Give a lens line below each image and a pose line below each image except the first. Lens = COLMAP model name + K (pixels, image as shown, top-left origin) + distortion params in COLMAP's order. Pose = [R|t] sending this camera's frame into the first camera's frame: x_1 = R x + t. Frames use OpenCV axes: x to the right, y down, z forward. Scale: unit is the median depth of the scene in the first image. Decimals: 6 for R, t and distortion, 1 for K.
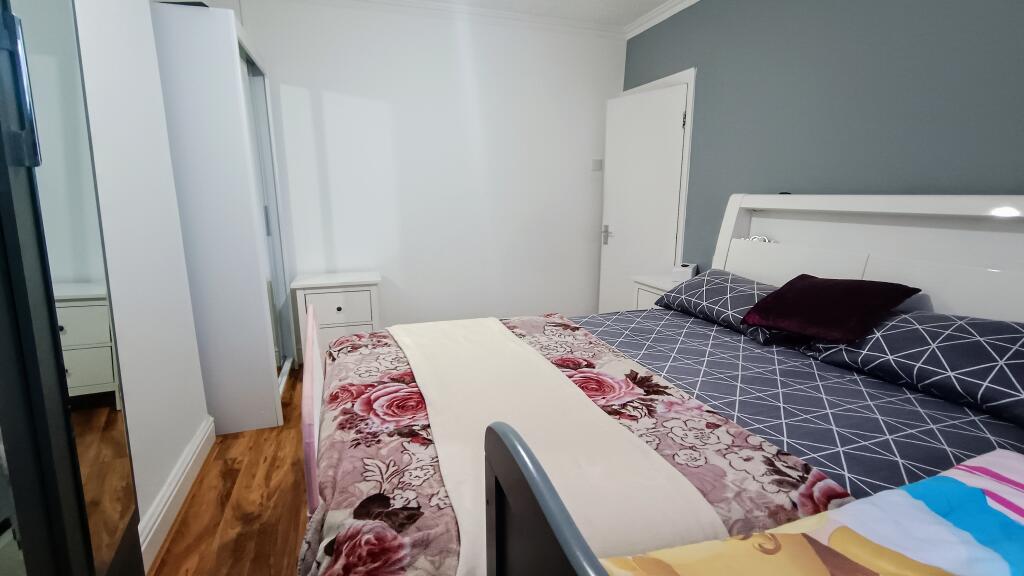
lens RADIAL K [[464.7, 0, 512.0], [0, 464.7, 288.0], [0, 0, 1]] dist [-0.000321, 0.000717]
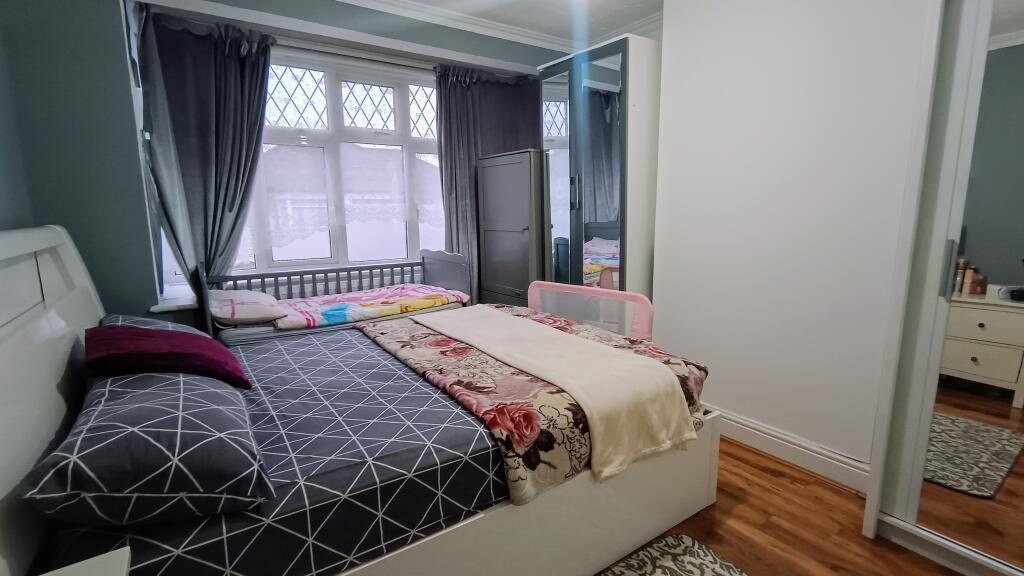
lens RADIAL K [[464.7, 0, 512.0], [0, 464.7, 288.0], [0, 0, 1]] dist [-0.000321, 0.000717]
pose [[-0.961917, 0.053255, -0.268103, 0.301791], [-0.044263, 0.937543, 0.345041, -0.422981], [0.269733, 0.343768, -0.899482, 2.018874]]
